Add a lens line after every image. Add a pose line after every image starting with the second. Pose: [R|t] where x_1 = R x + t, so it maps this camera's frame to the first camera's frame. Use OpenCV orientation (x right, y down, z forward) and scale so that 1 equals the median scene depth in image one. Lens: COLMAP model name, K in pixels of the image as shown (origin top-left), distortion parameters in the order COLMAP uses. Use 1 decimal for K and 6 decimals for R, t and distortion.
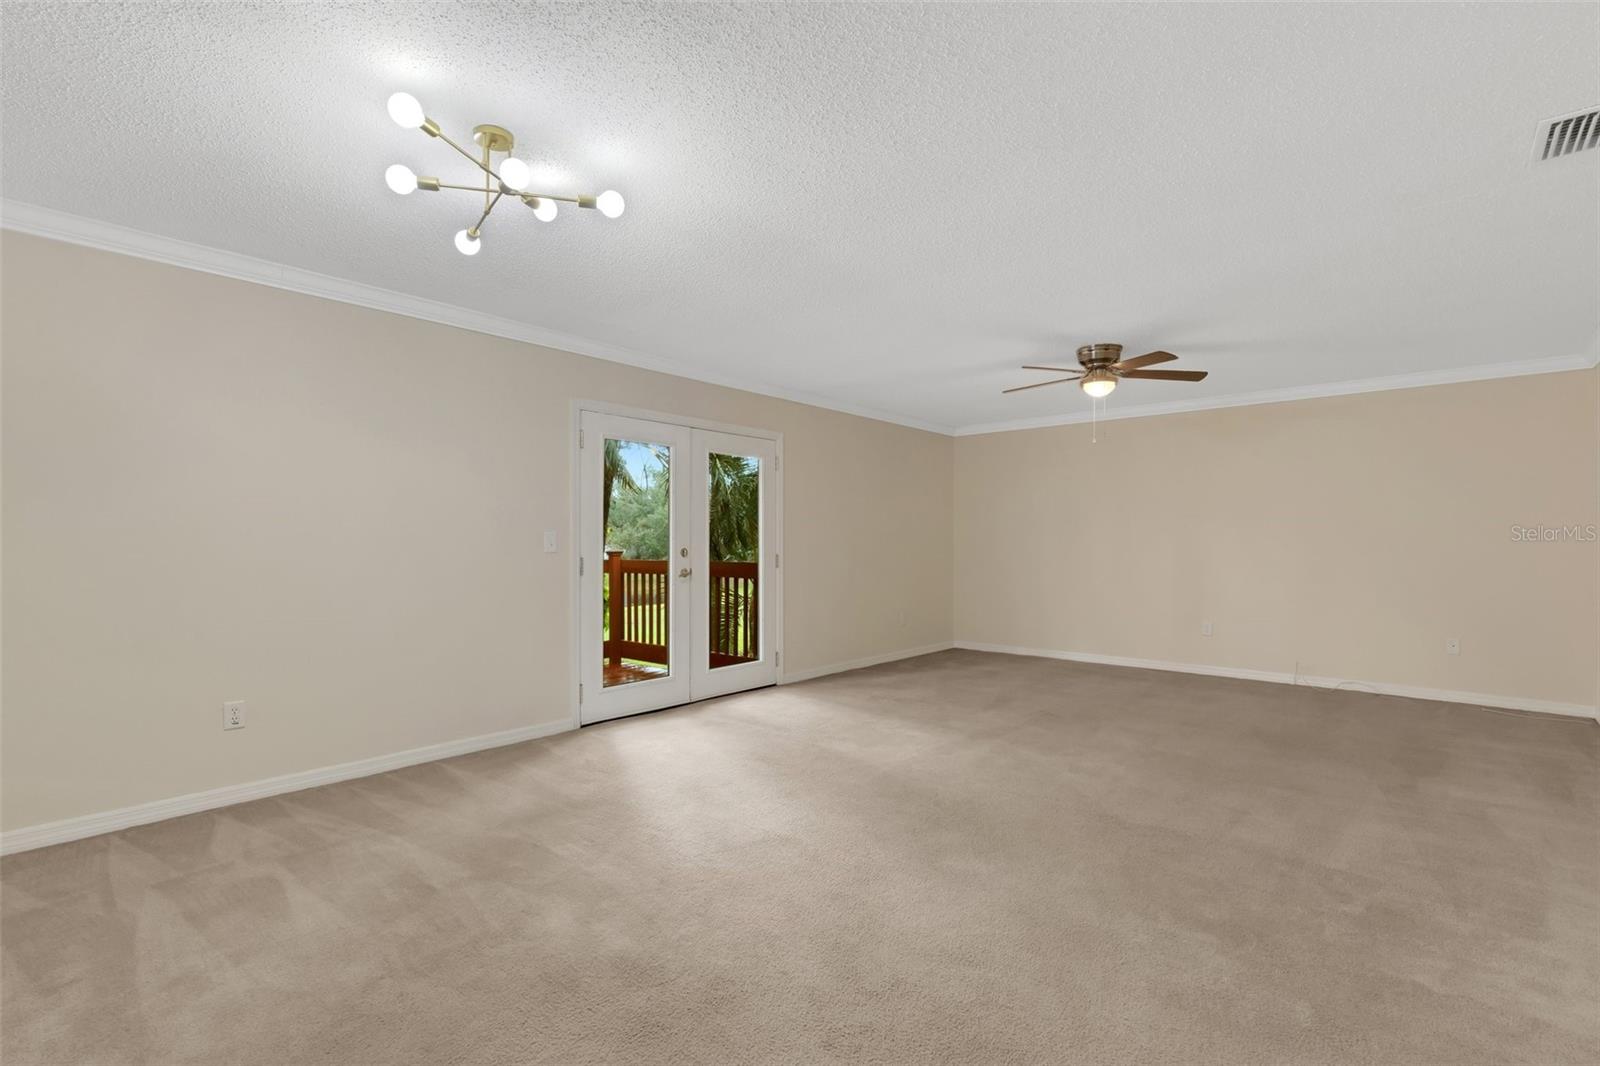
lens RADIAL K [[726.3, 0, 807.9], [0, 726.3, 534.1], [0, 0, 1]] dist [0.005289, 0.000595]
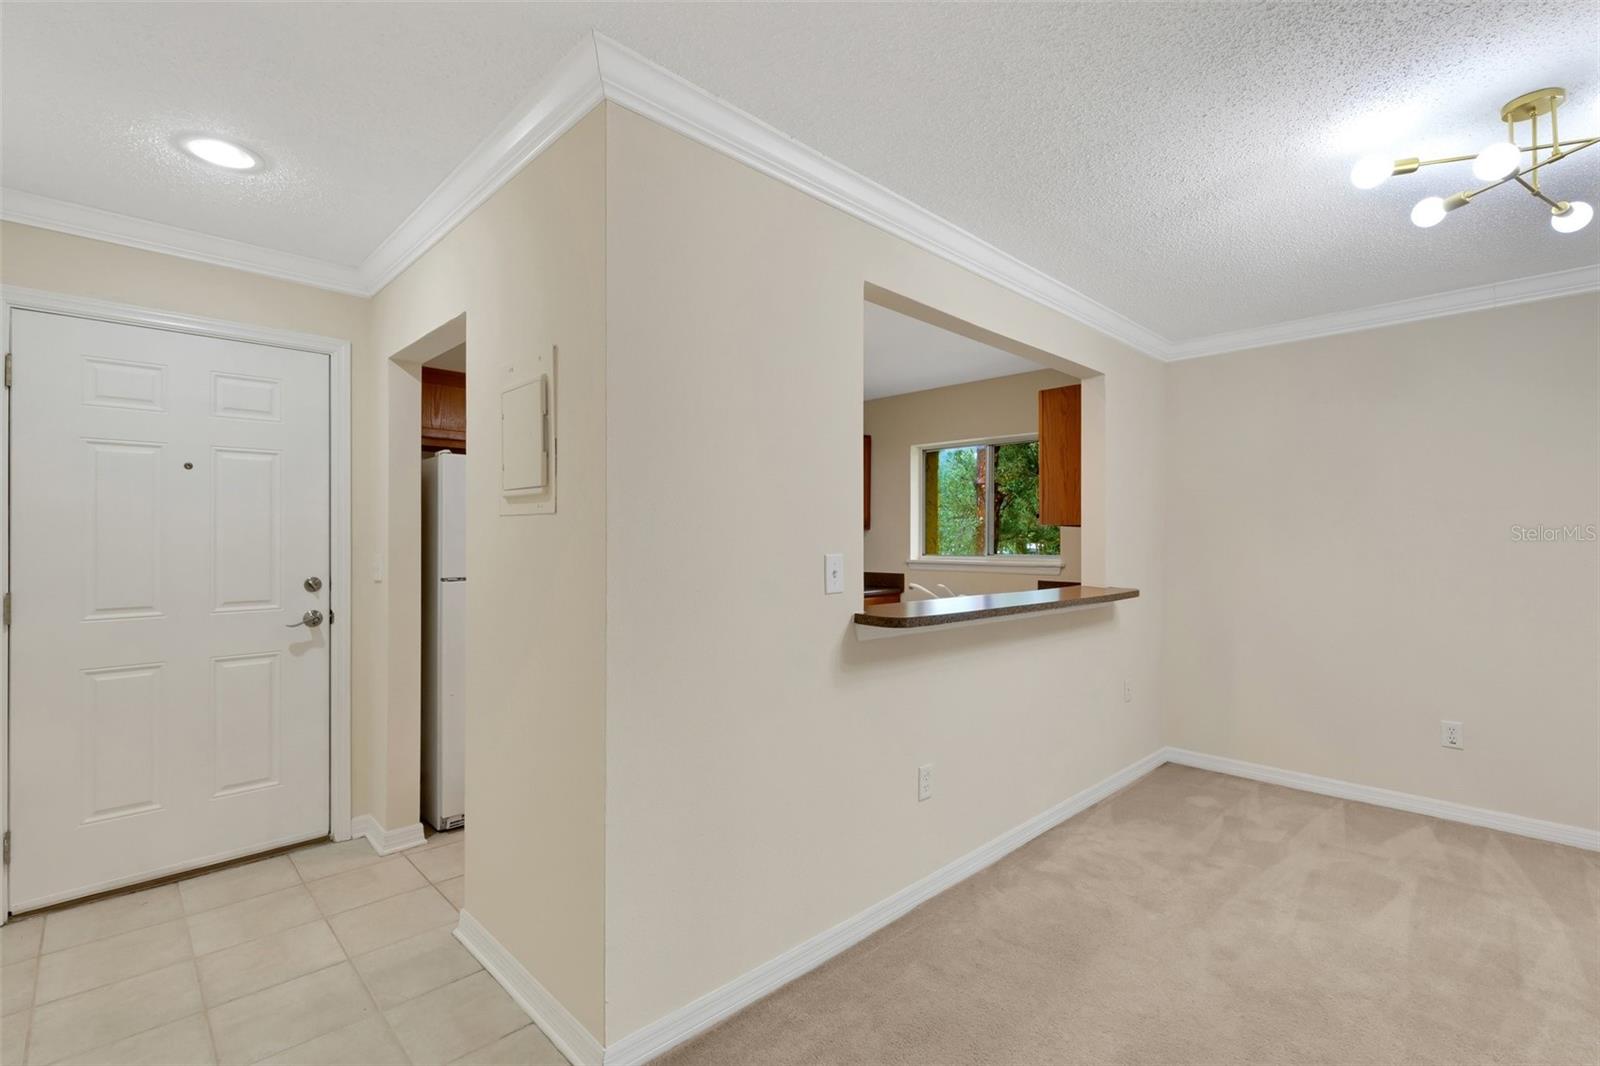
lens RADIAL K [[726.3, 0, 807.9], [0, 726.3, 534.1], [0, 0, 1]] dist [0.005289, 0.000595]
pose [[-0.066377, -0.003644, -0.997788, 0.371466], [0.006735, 0.999969, -0.004100, -0.046470], [0.997772, -0.006992, -0.066351, 0.185517]]
